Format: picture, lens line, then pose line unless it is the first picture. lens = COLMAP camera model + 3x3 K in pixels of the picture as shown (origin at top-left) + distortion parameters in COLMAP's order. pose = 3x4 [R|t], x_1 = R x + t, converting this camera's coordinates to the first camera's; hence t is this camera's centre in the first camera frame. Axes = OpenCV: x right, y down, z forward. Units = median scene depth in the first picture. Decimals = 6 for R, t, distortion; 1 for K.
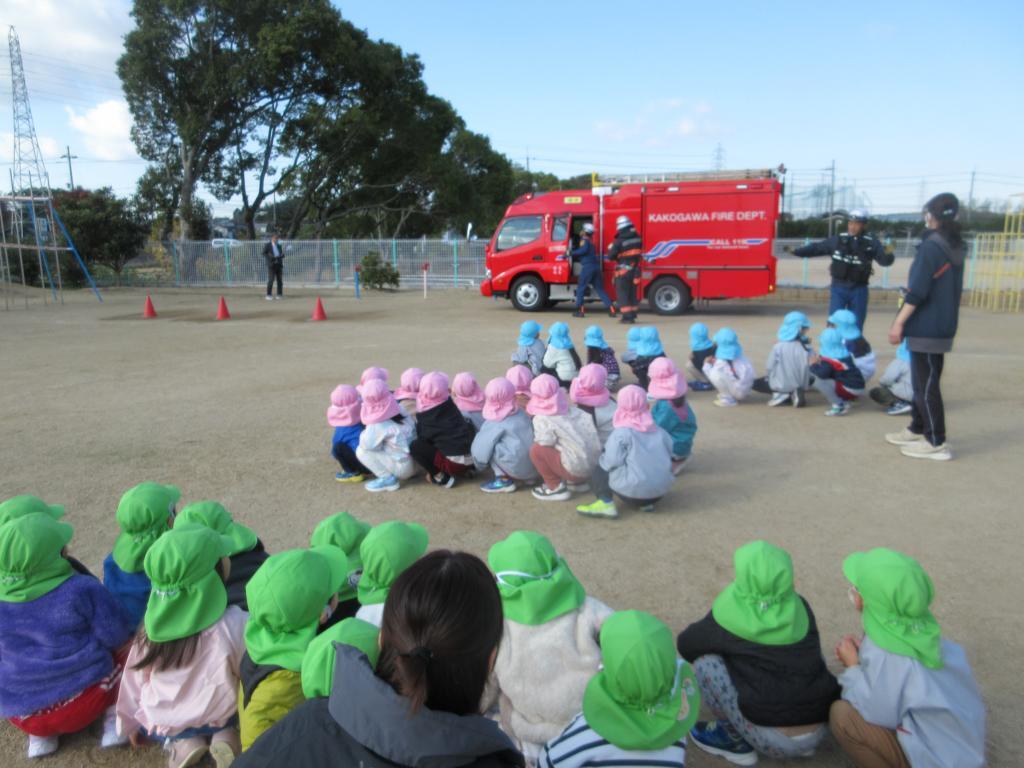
lens RADIAL K [[752.6, 0, 512.0], [0, 752.6, 384.0], [0, 0, 1]] dist [-0.010978, -0.000054]
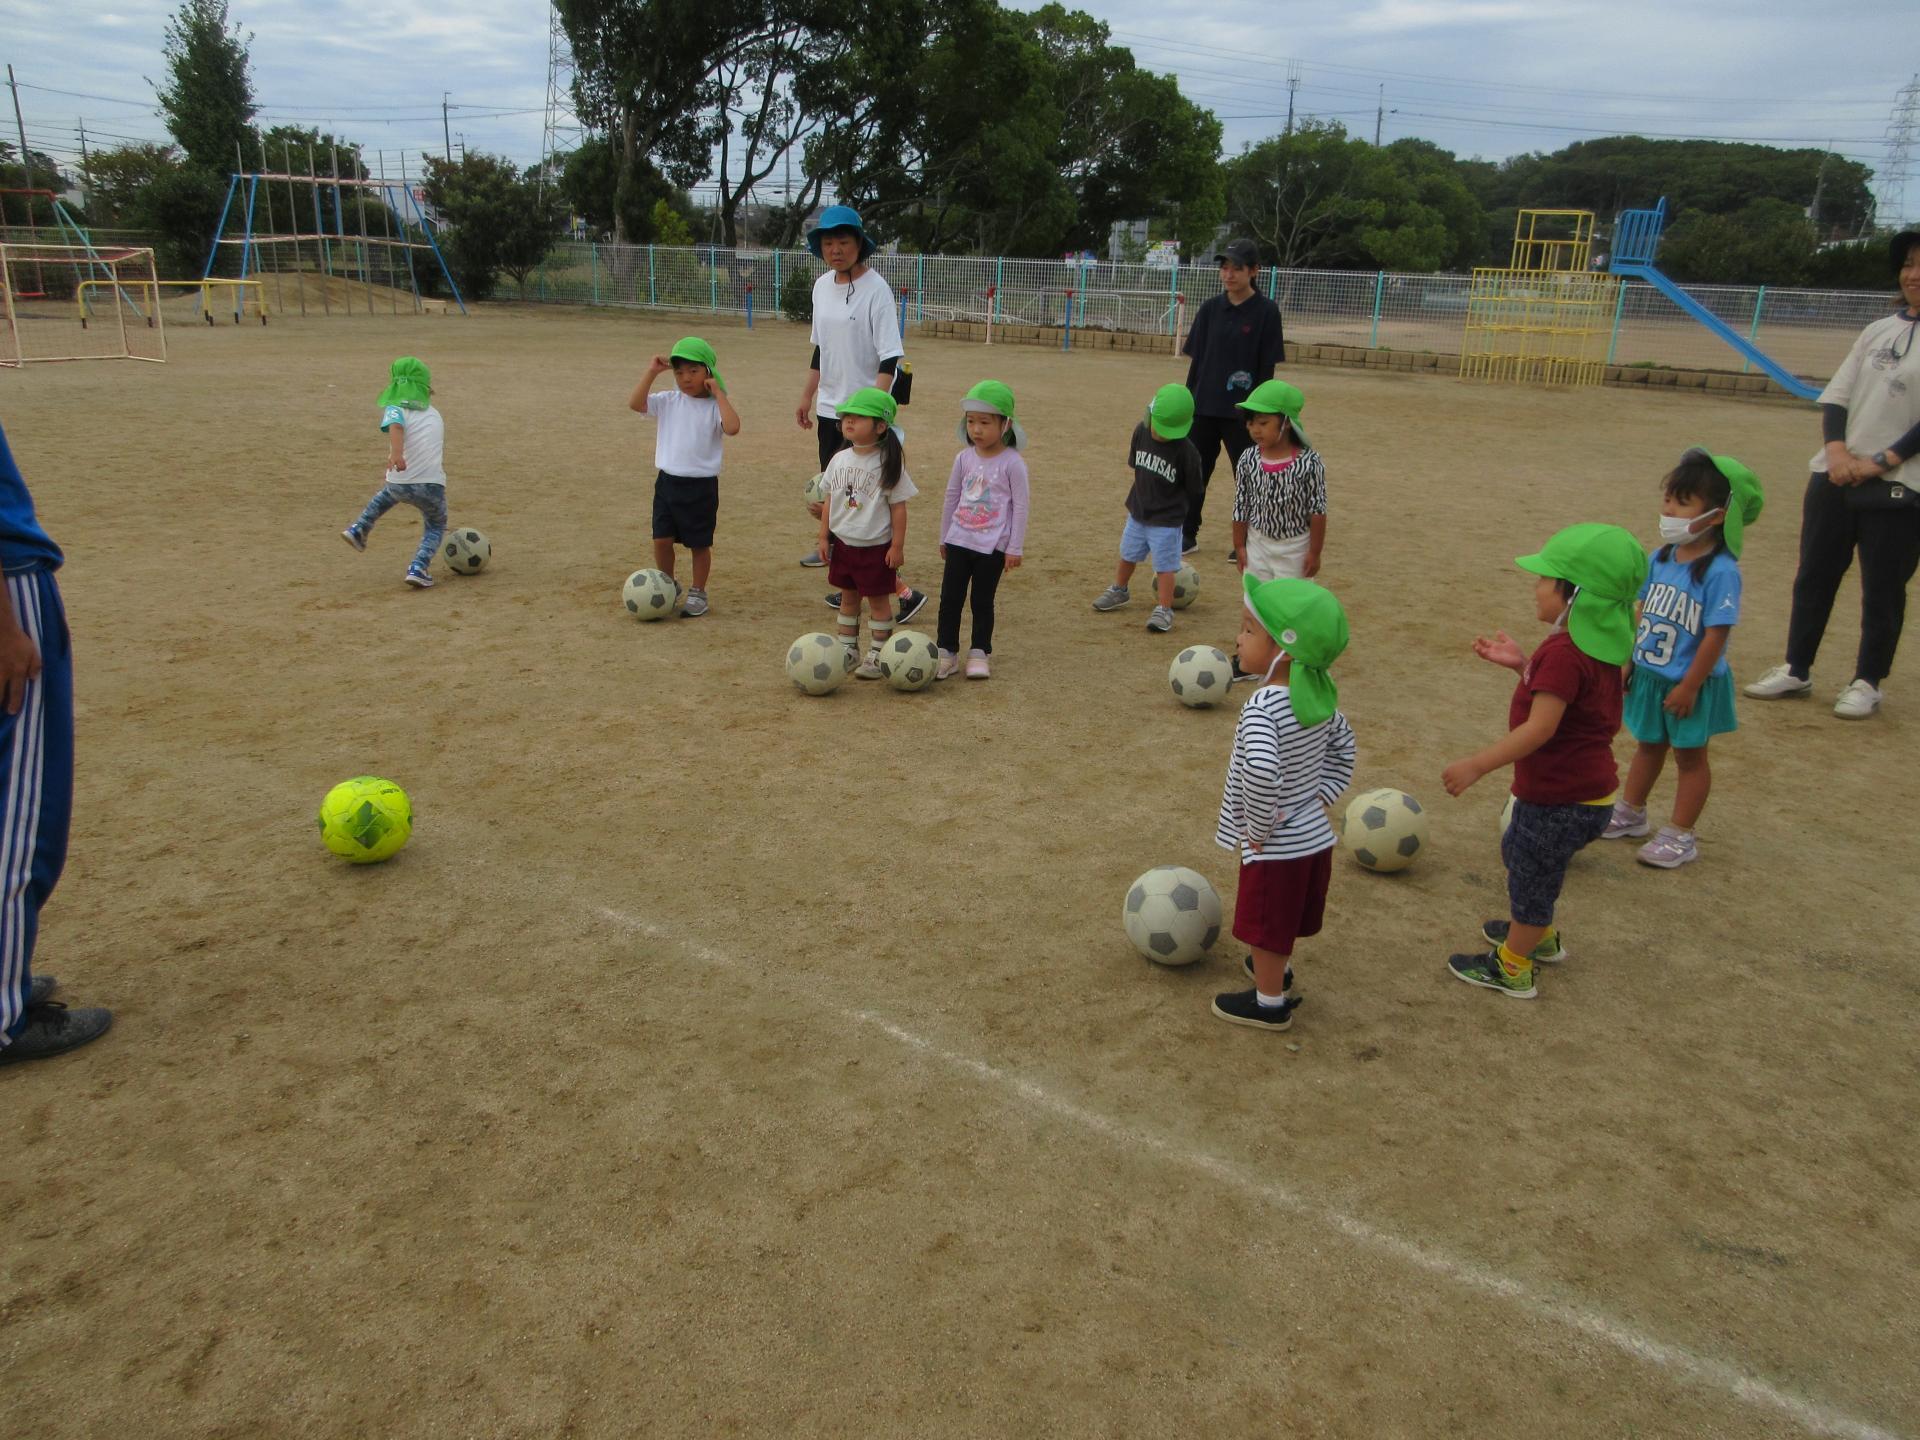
lens RADIAL K [[1411.1, 0, 960.0], [0, 1411.1, 720.0], [0, 0, 1]] dist [-0.010978, -0.000054]
pose [[0.949121, 0.133181, -0.285364, 0.313625], [-0.097534, 0.985932, 0.135741, 0.045597], [0.299427, -0.101002, 0.948758, -0.235181]]
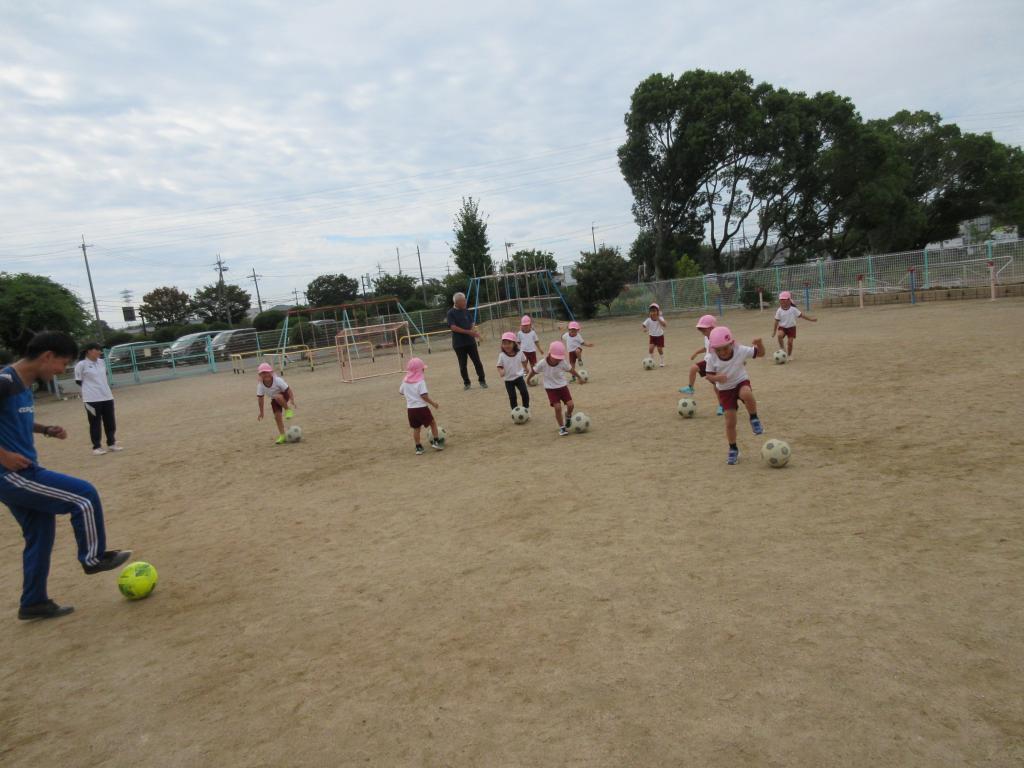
lens RADIAL K [[735.8, 0, 512.0], [0, 735.8, 384.0], [0, 0, 1]] dist [-0.027249, -0.000232]
pose [[0.703824, 0.000731, -0.710374, 0.330844], [-0.017541, 0.999712, -0.016351, 0.028487], [0.710158, 0.023968, 0.703635, -0.151169]]
